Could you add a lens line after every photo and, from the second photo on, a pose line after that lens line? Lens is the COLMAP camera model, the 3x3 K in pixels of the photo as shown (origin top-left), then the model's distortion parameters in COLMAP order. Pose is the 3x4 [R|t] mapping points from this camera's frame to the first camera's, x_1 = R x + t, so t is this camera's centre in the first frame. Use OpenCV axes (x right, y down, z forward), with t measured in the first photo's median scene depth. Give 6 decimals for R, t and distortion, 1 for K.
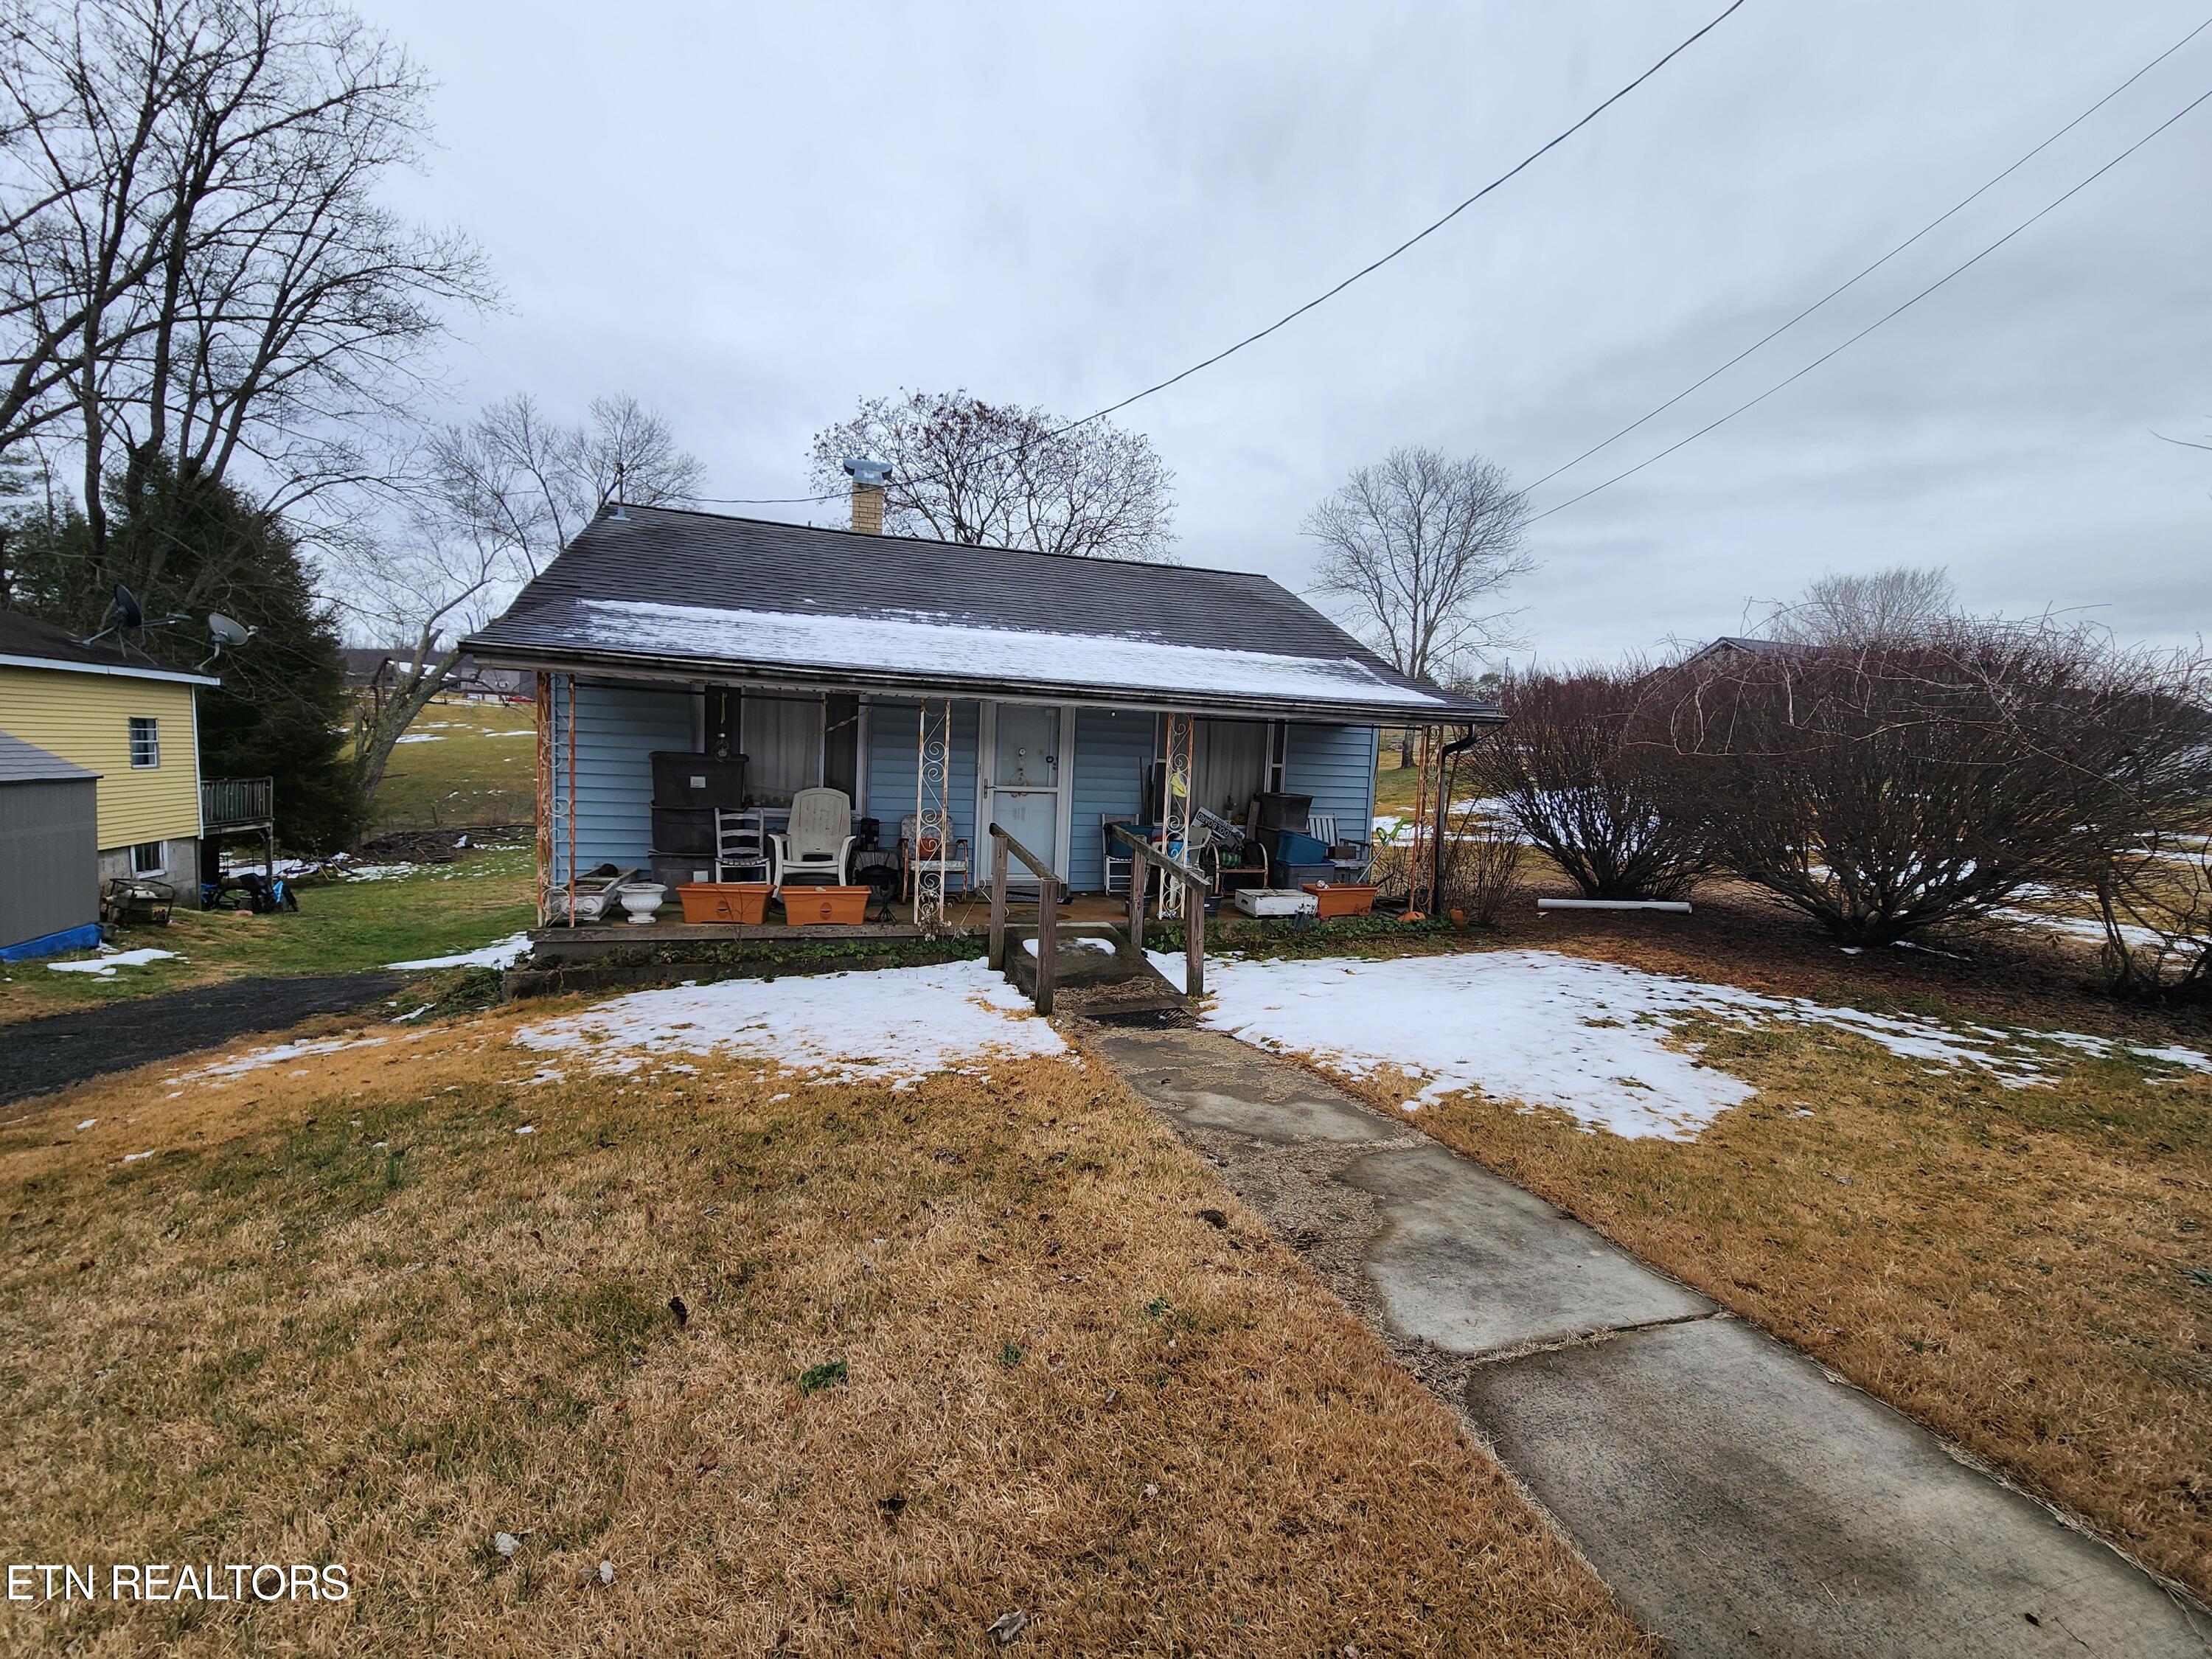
lens RADIAL K [[903.4, 0, 1101.0], [0, 903.4, 830.2], [0, 0, 1]] dist [-0.000520, -0.000430]
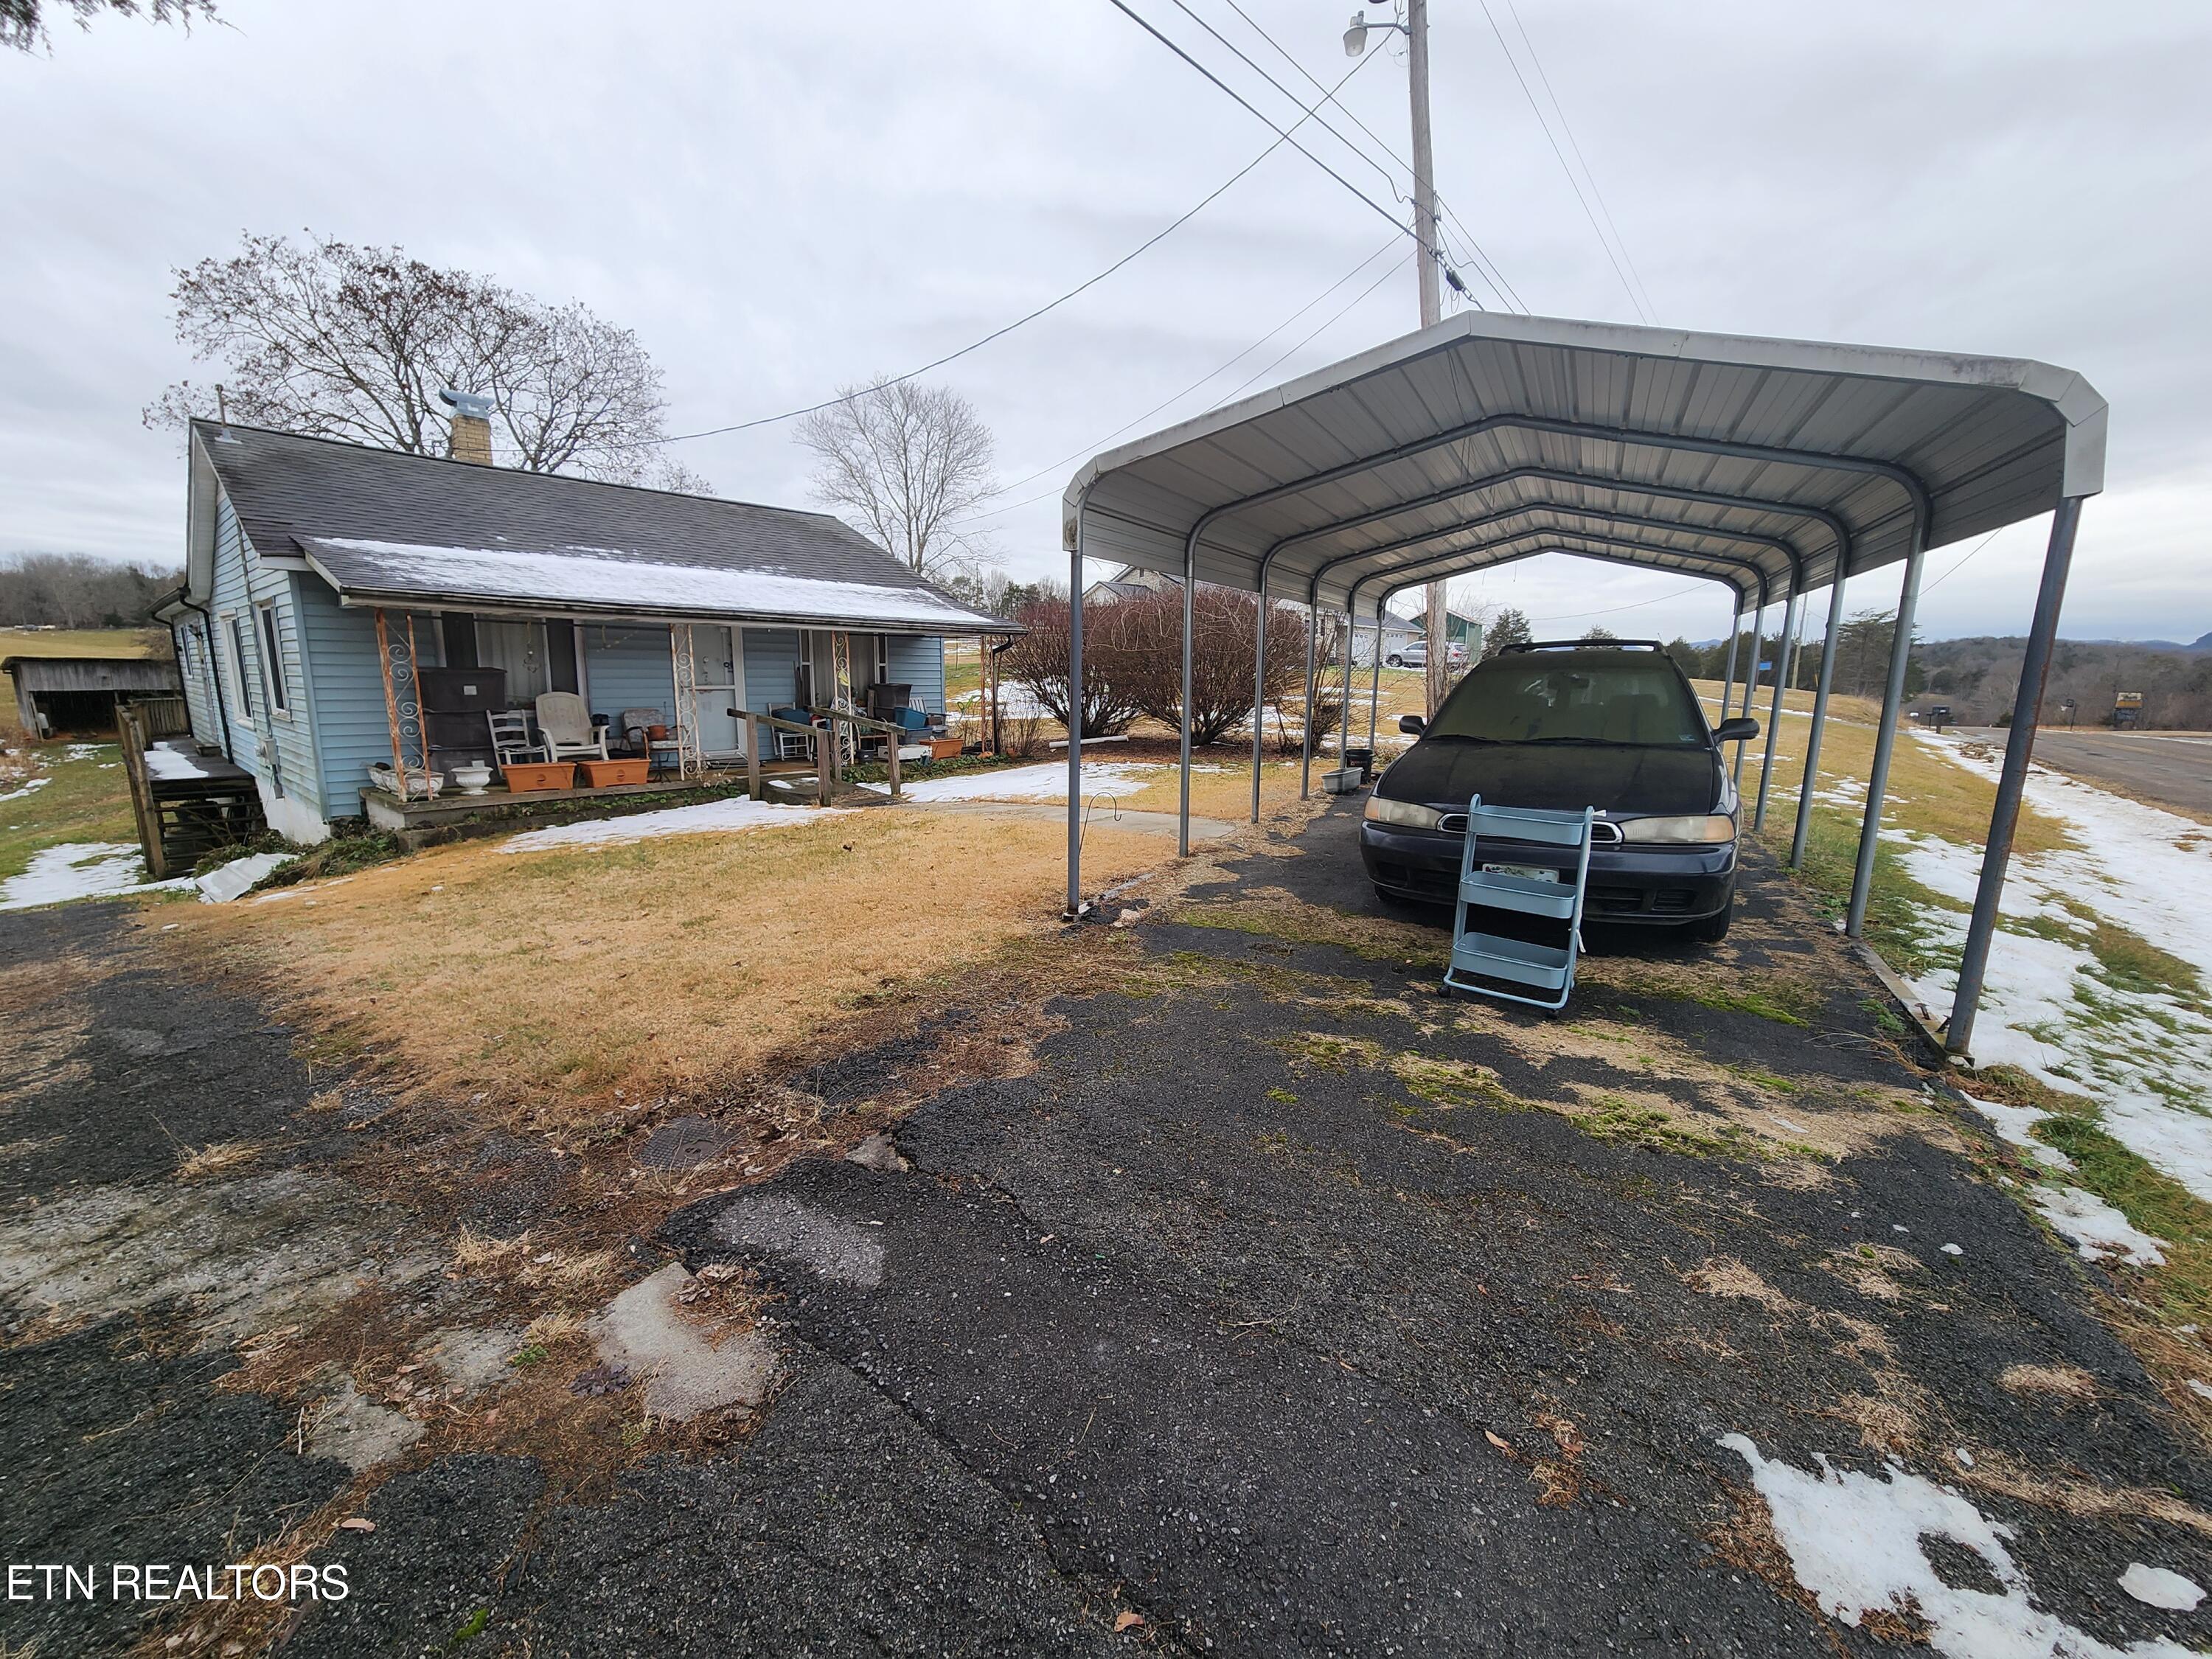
lens RADIAL K [[903.4, 0, 1101.0], [0, 903.4, 830.2], [0, 0, 1]] dist [-0.000520, -0.000430]
pose [[0.851295, -0.124431, 0.509719, -0.286935], [0.069982, 0.989720, 0.124729, 0.036098], [-0.520000, -0.070510, 0.851251, -0.447402]]
